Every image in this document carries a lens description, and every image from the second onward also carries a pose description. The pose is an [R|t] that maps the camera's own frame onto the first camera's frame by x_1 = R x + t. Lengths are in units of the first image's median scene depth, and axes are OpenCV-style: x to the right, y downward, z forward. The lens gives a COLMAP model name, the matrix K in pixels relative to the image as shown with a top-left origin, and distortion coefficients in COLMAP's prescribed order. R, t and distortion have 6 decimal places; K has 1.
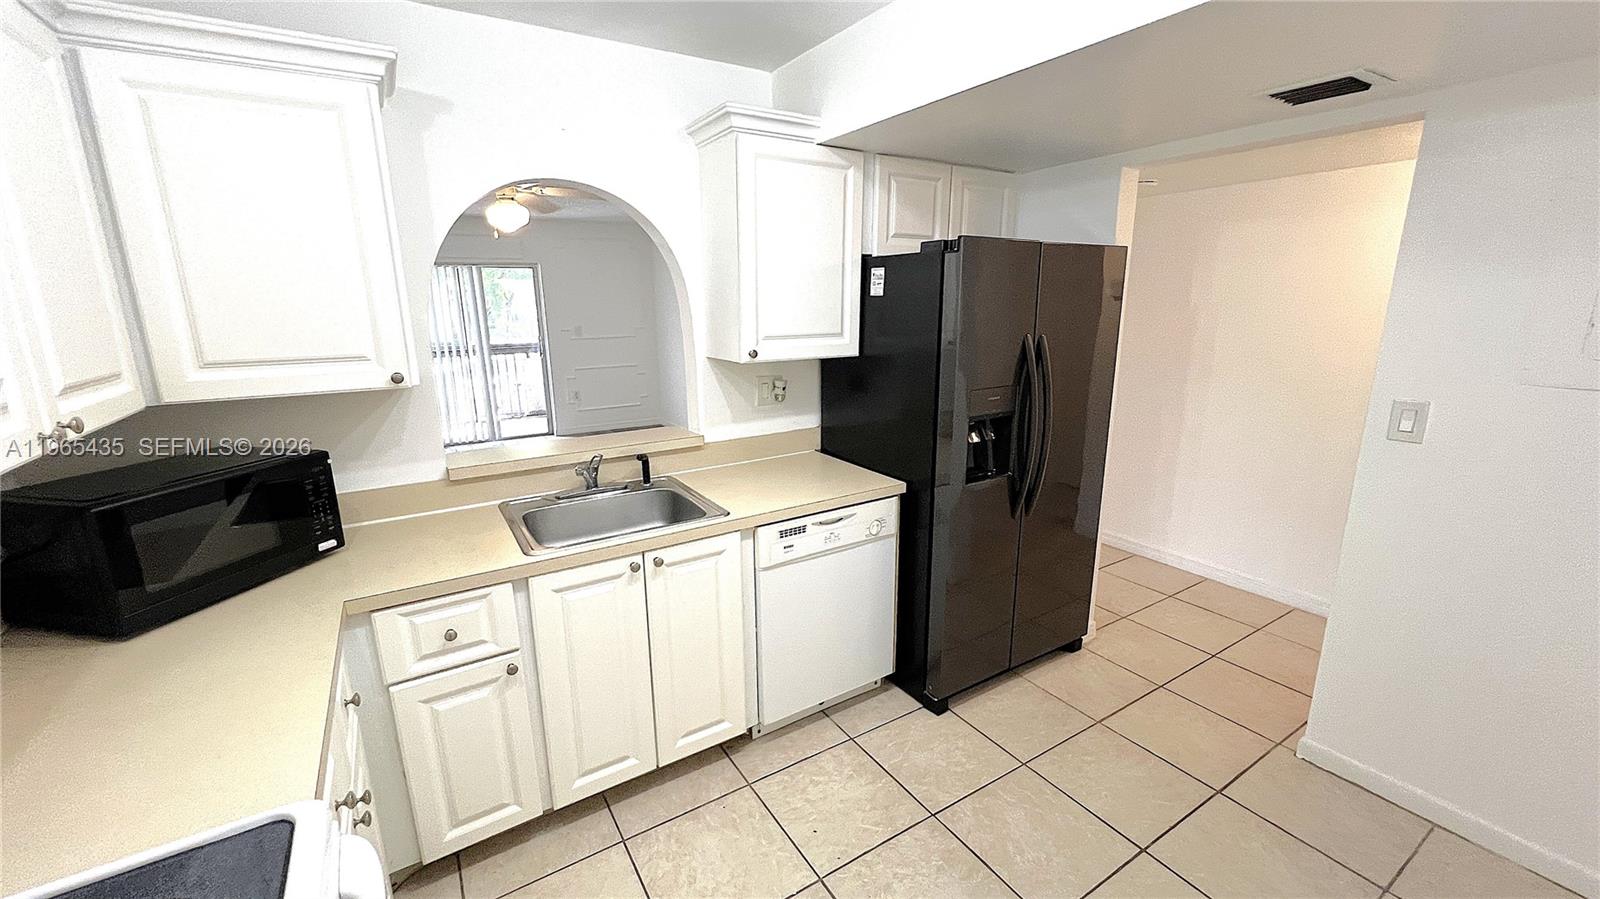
lens RADIAL K [[638.1, 0, 797.8], [0, 638.1, 444.4], [0, 0, 1]] dist [0.000850, -0.000048]
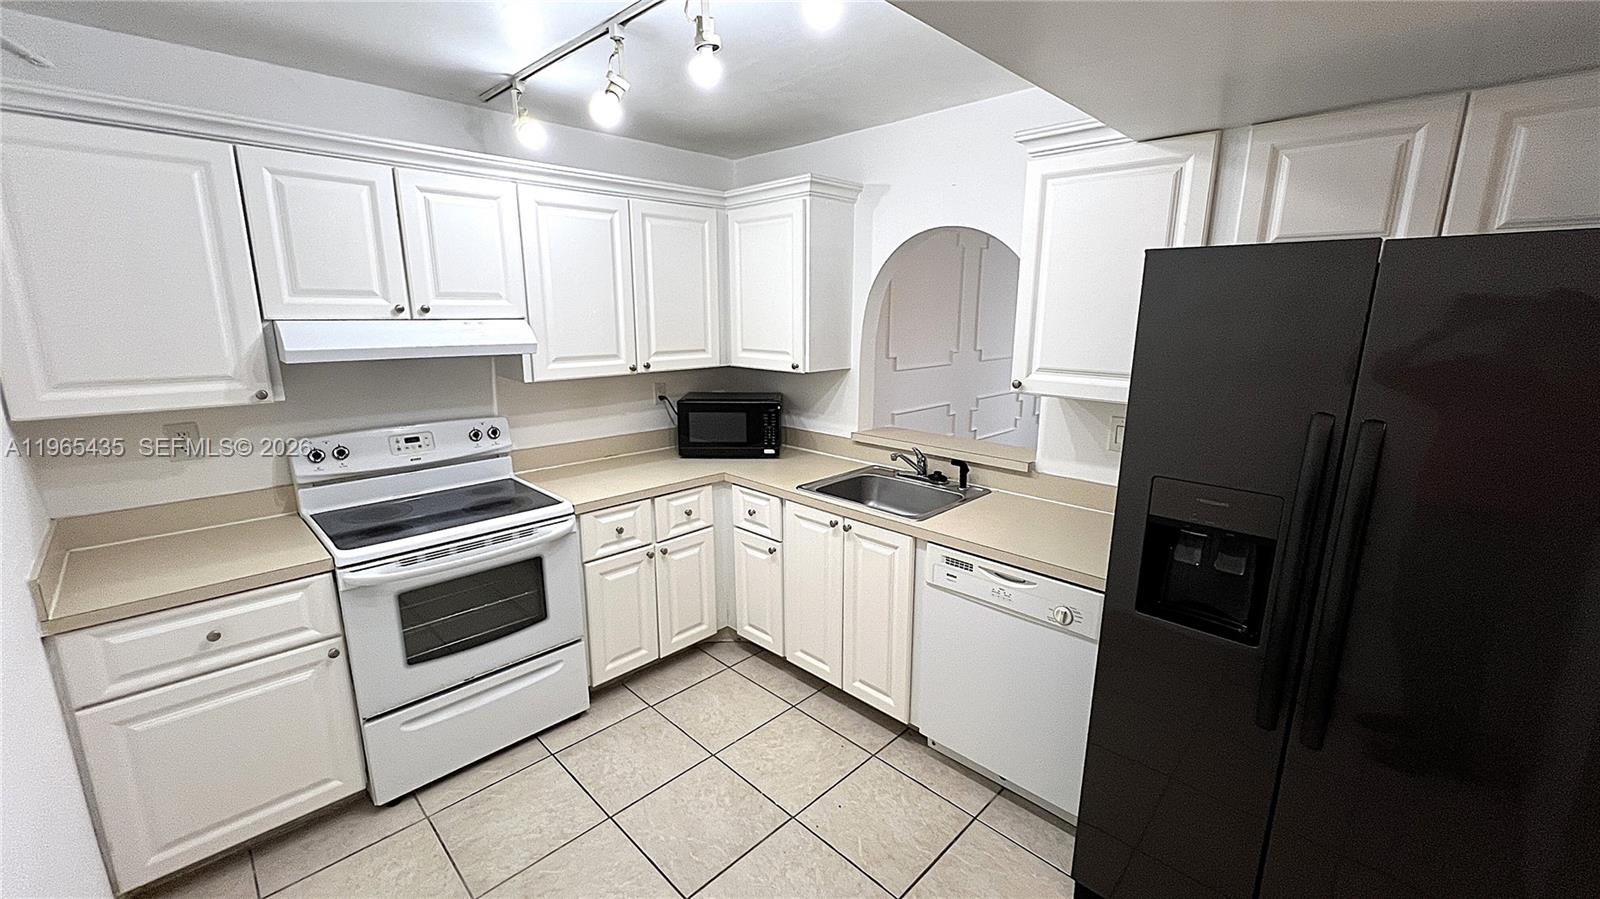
lens RADIAL K [[638.1, 0, 797.8], [0, 638.1, 444.4], [0, 0, 1]] dist [0.000850, -0.000048]
pose [[0.228921, 0.211452, -0.950202, 0.872070], [-0.223900, 0.961389, 0.160000, -0.148770], [0.947346, 0.176122, 0.267427, 0.491823]]
